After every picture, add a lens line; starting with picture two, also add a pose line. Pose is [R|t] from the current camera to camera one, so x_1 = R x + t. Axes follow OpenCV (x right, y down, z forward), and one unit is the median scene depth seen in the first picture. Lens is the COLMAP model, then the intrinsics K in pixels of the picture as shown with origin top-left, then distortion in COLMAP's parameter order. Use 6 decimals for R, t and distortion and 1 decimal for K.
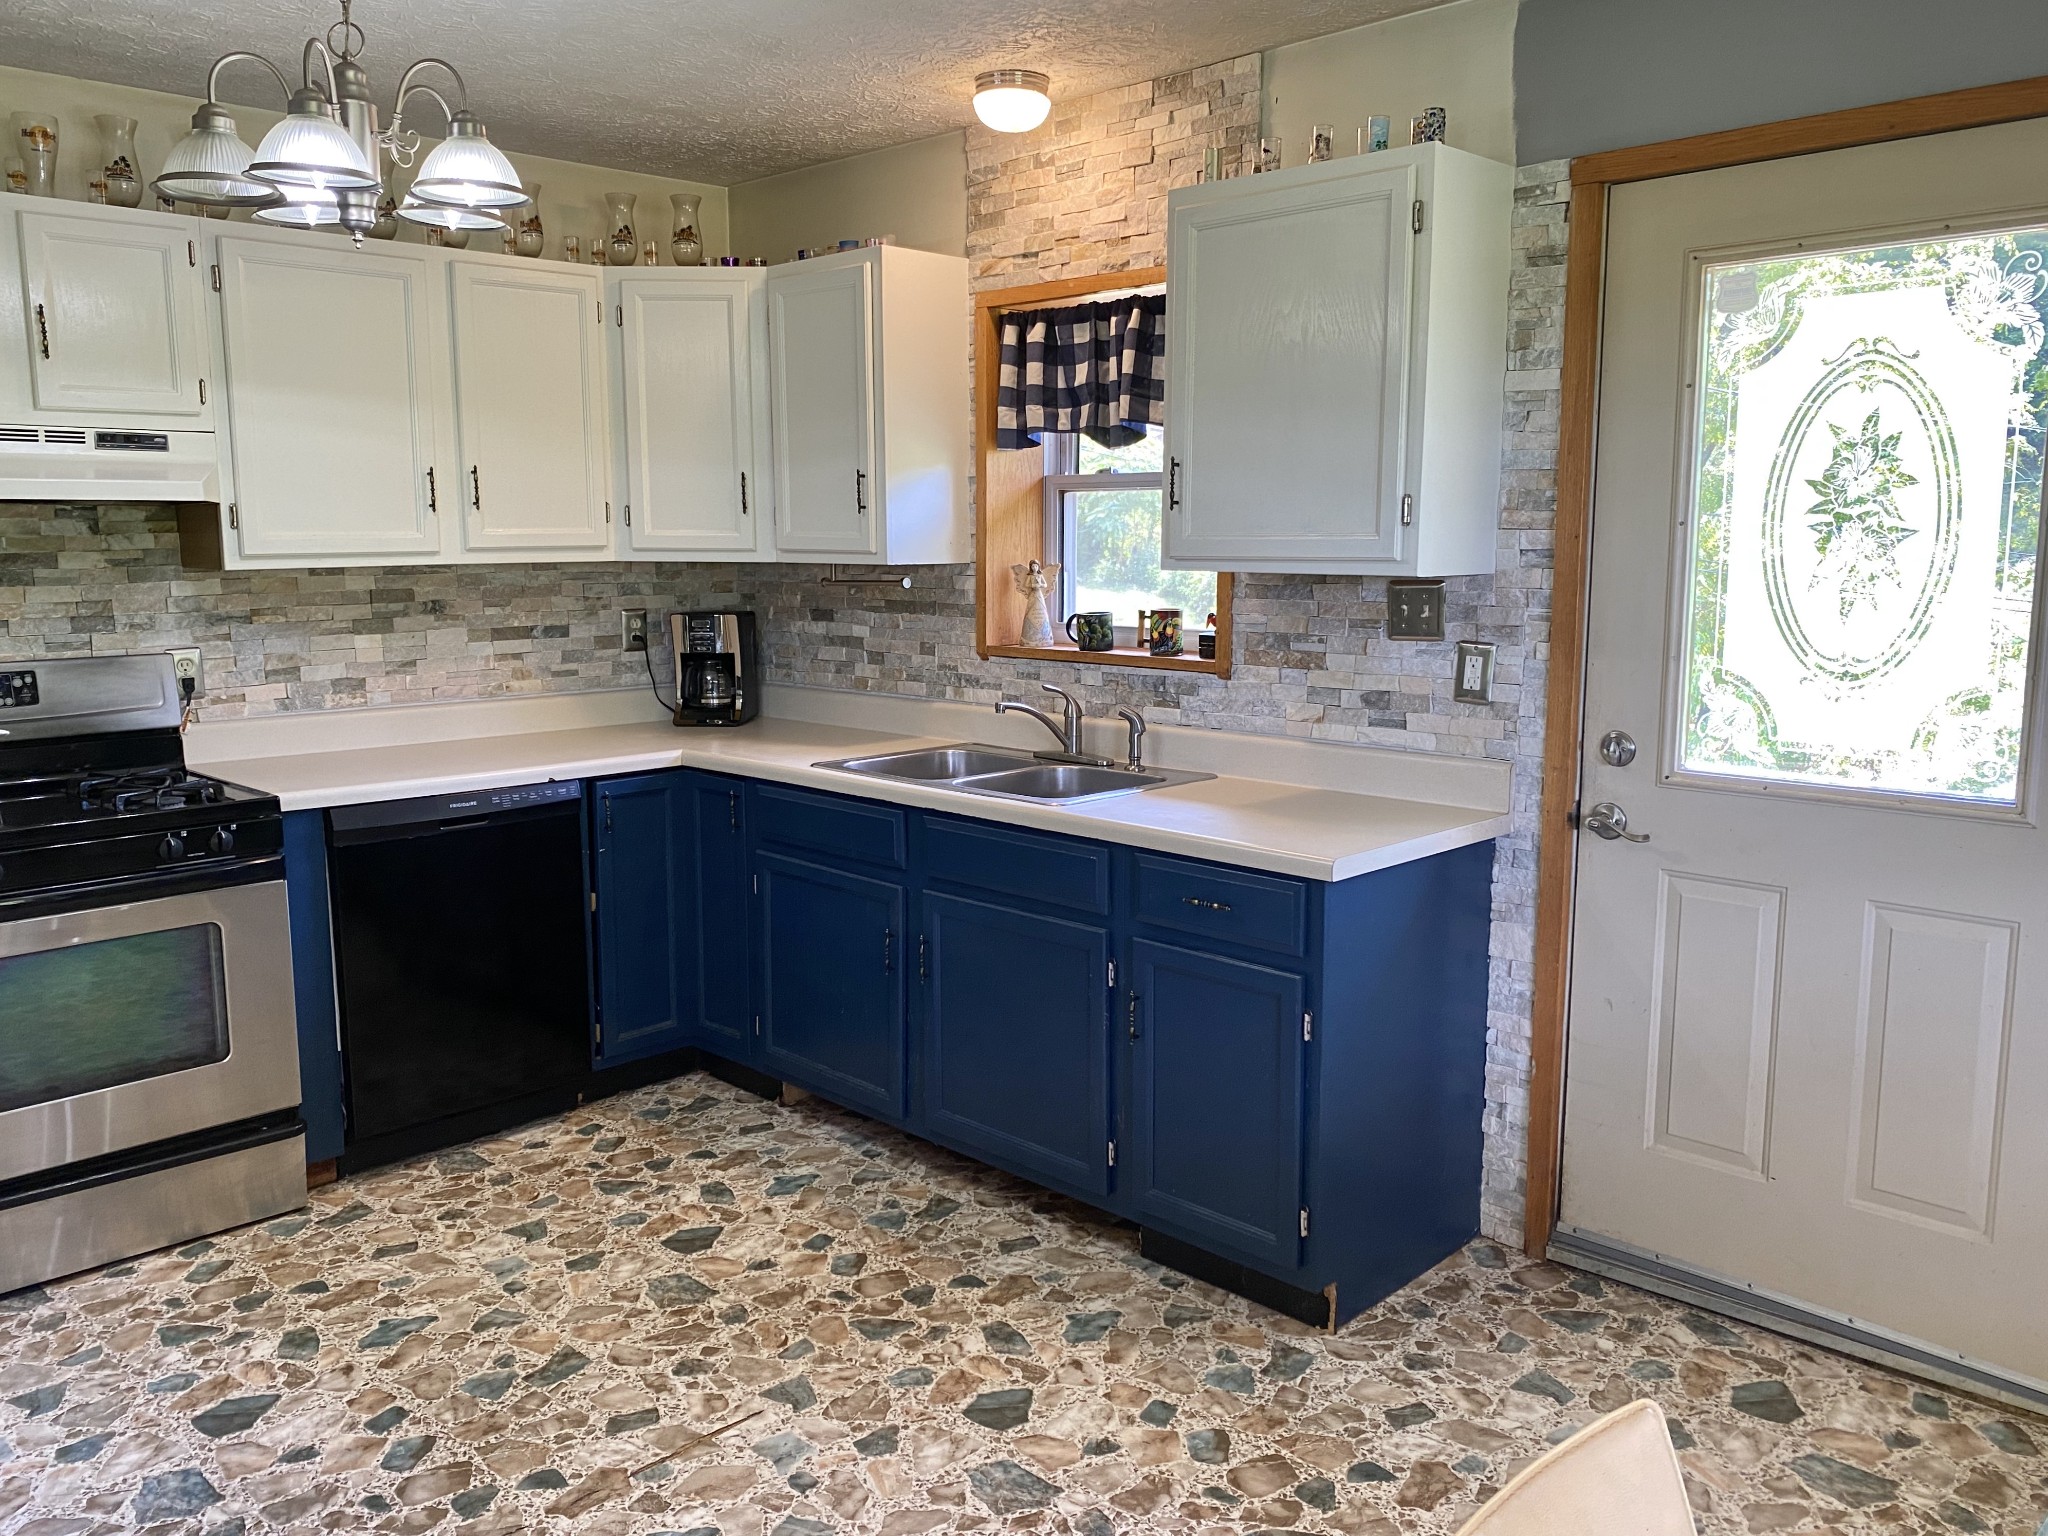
lens RADIAL K [[1570.8, 0, 1024.1], [0, 1570.8, 751.8], [0, 0, 1]] dist [0.030949, -0.038996]
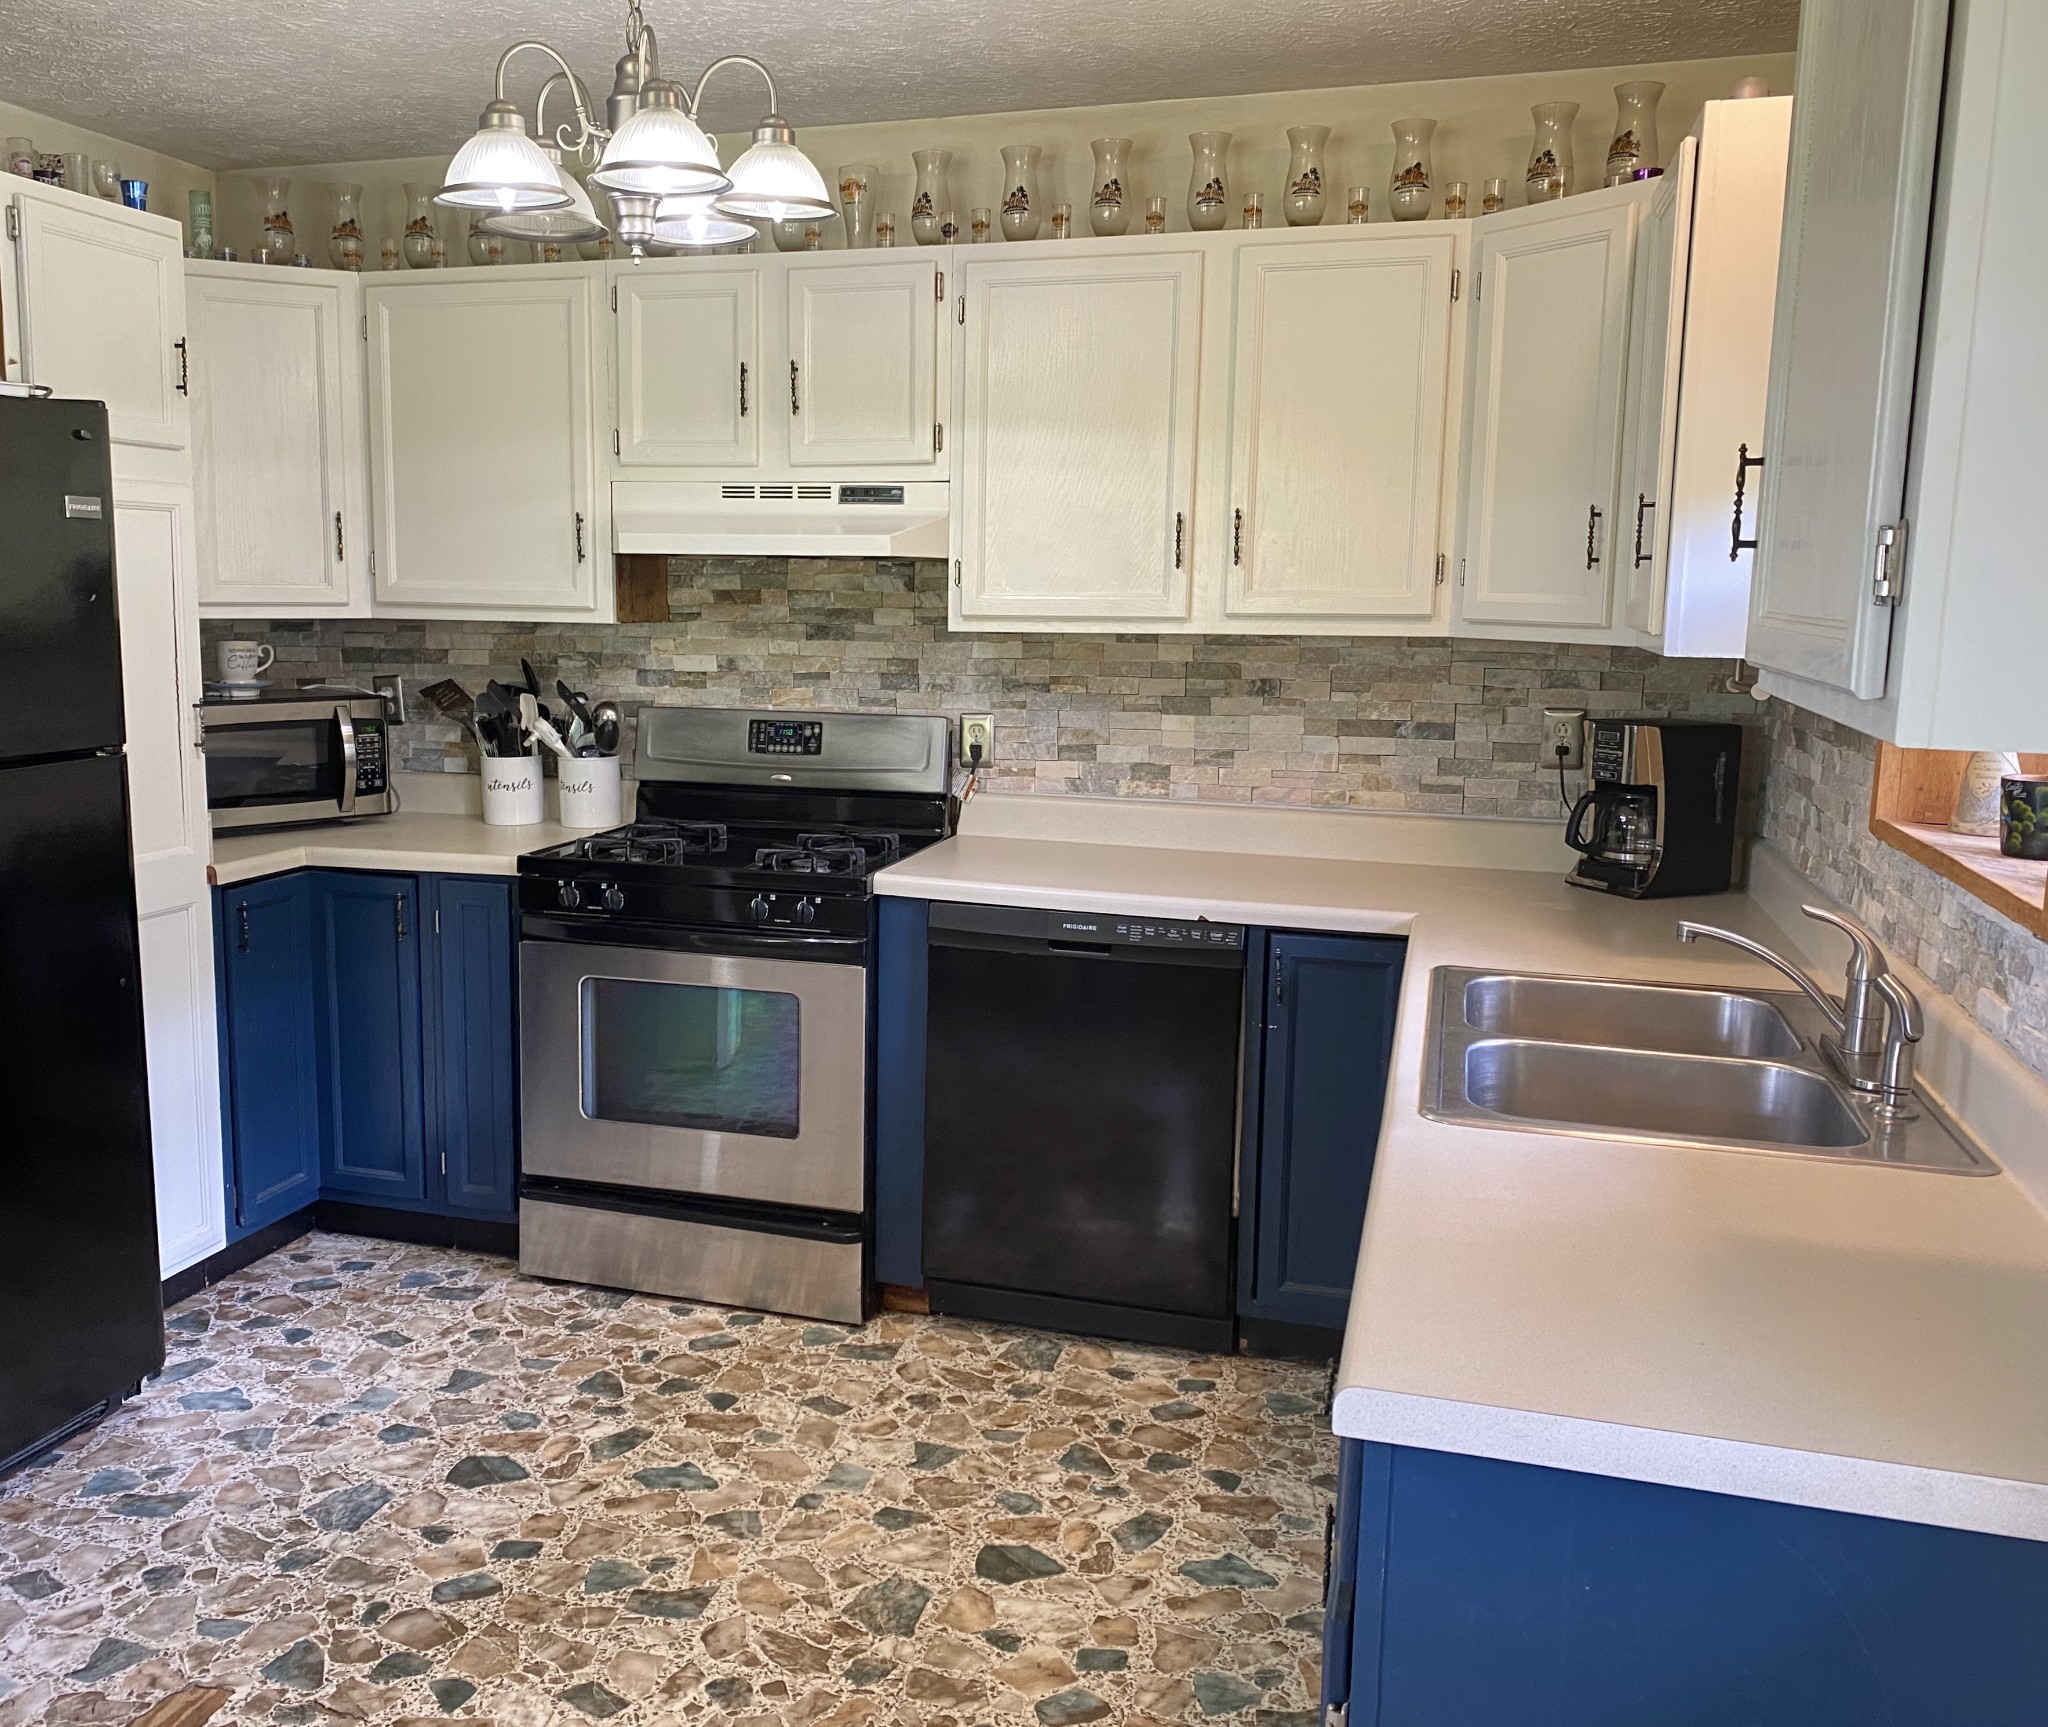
lens RADIAL K [[1772.3, 0, 910.1], [0, 1772.3, 845.2], [0, 0, 1]] dist [0.125995, -0.323826]
pose [[0.457825, 0.138480, -0.878191, 0.443594], [-0.138672, 0.986827, 0.083317, -0.079634], [0.878161, 0.083636, 0.470998, 0.531952]]
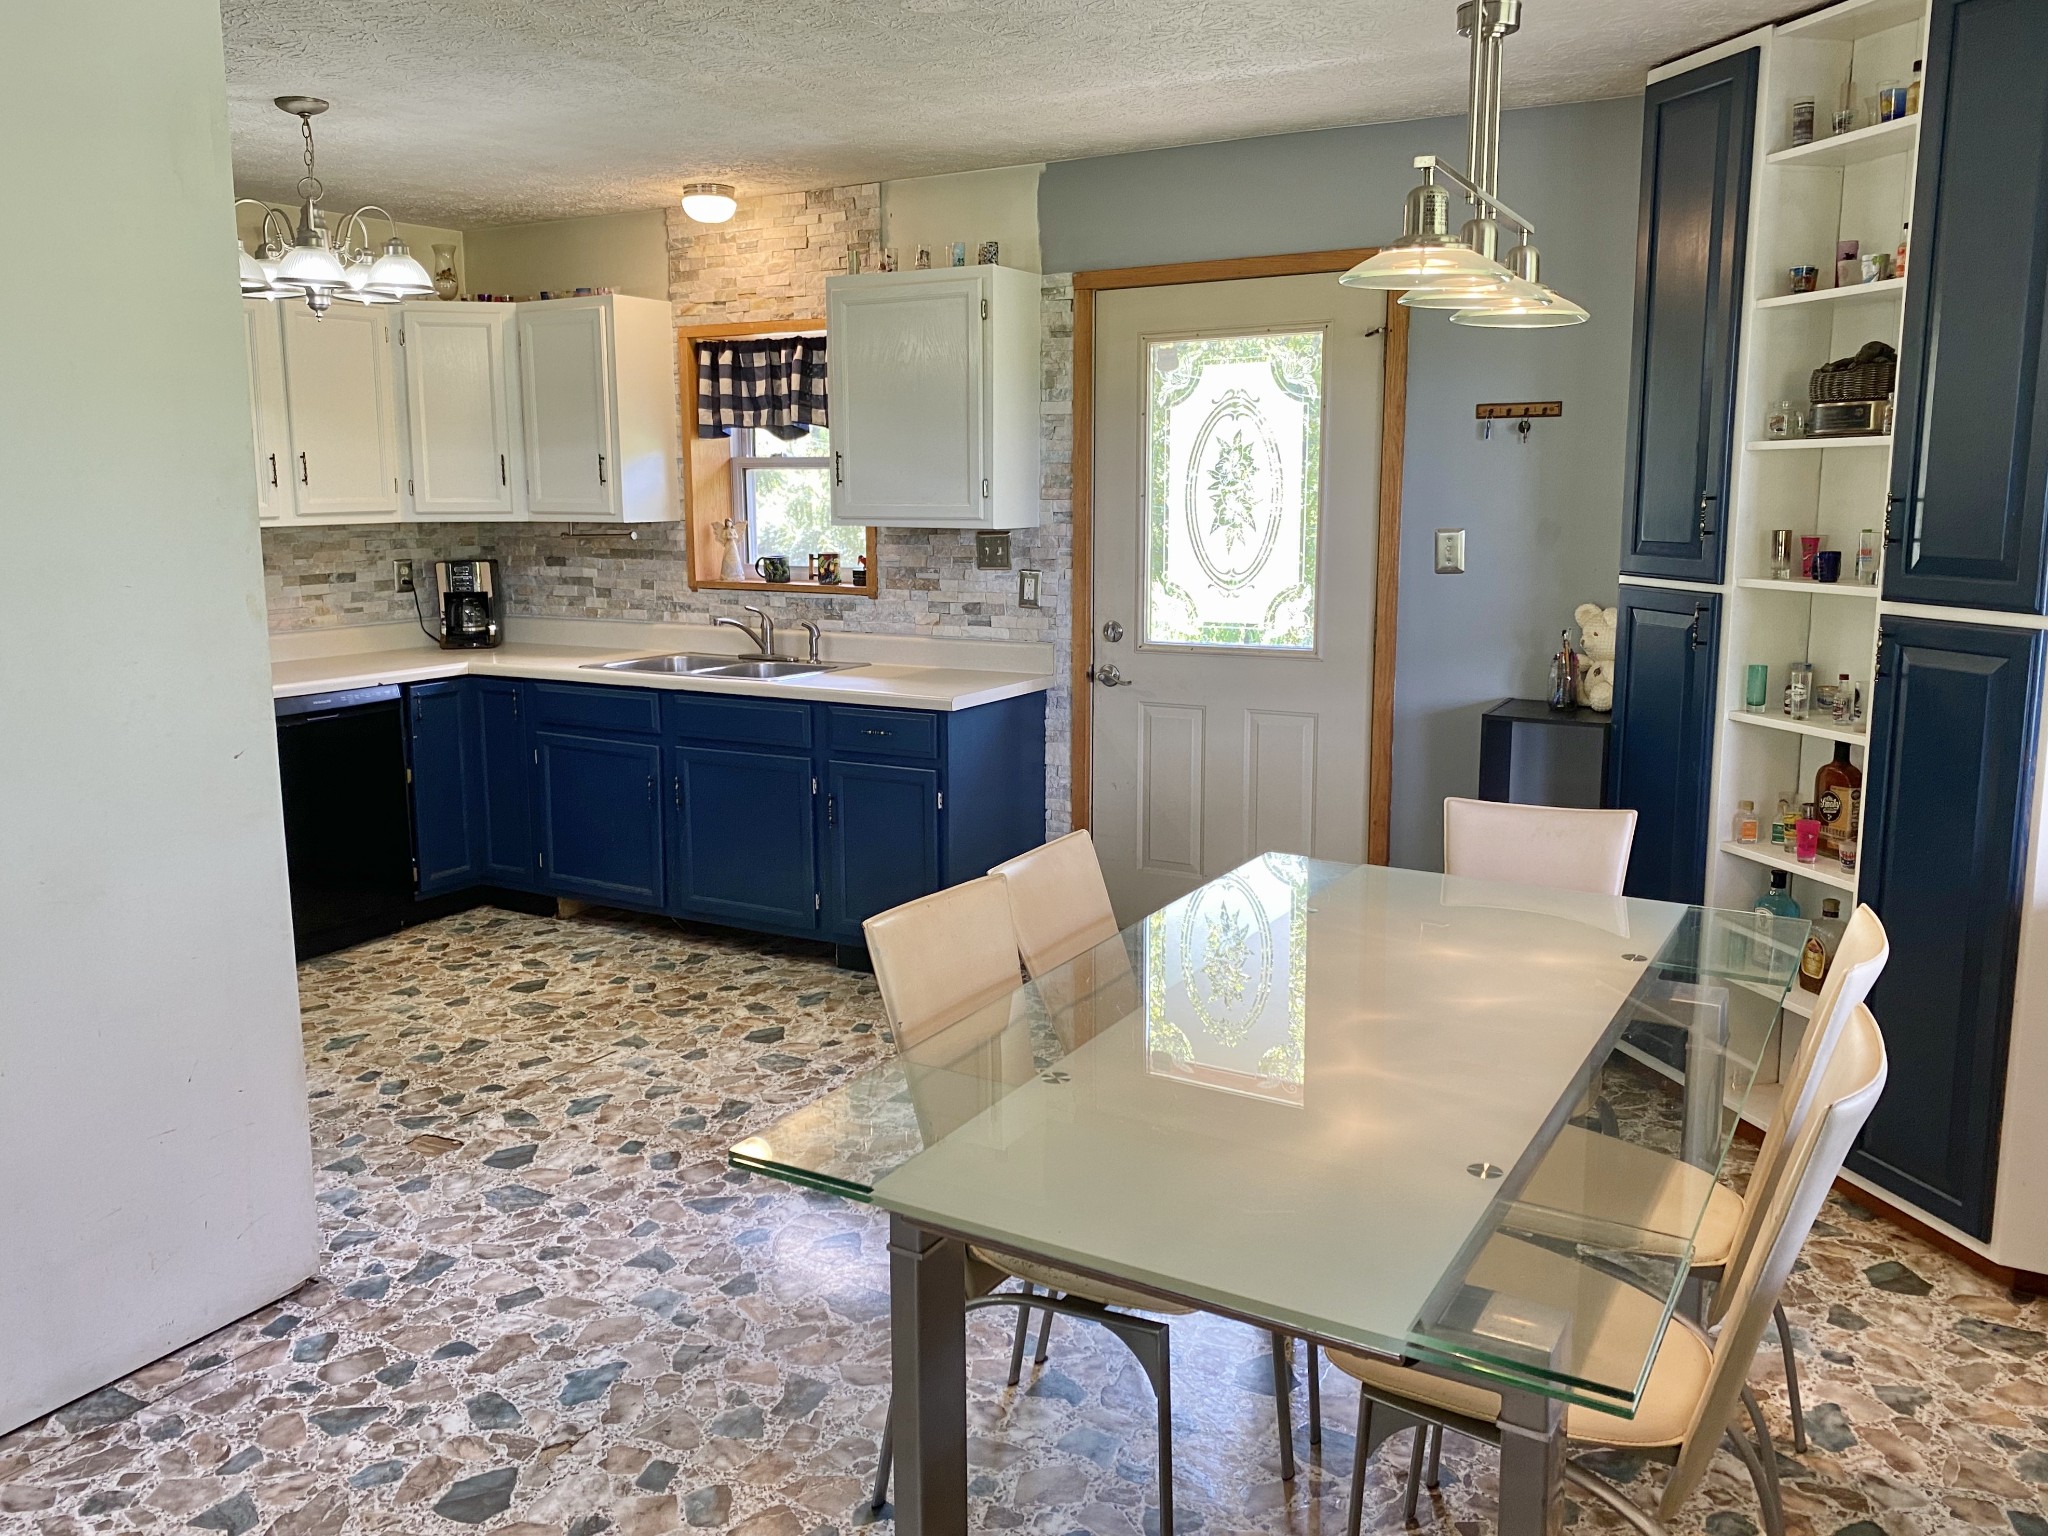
lens RADIAL K [[1554.9, 0, 1014.8], [0, 1554.9, 742.9], [0, 0, 1]] dist [0.130922, -0.384903]
pose [[0.967853, -0.043171, 0.247784, -0.123981], [0.038011, 0.998950, 0.025572, 0.062485], [-0.248628, -0.015332, 0.968478, -0.513725]]
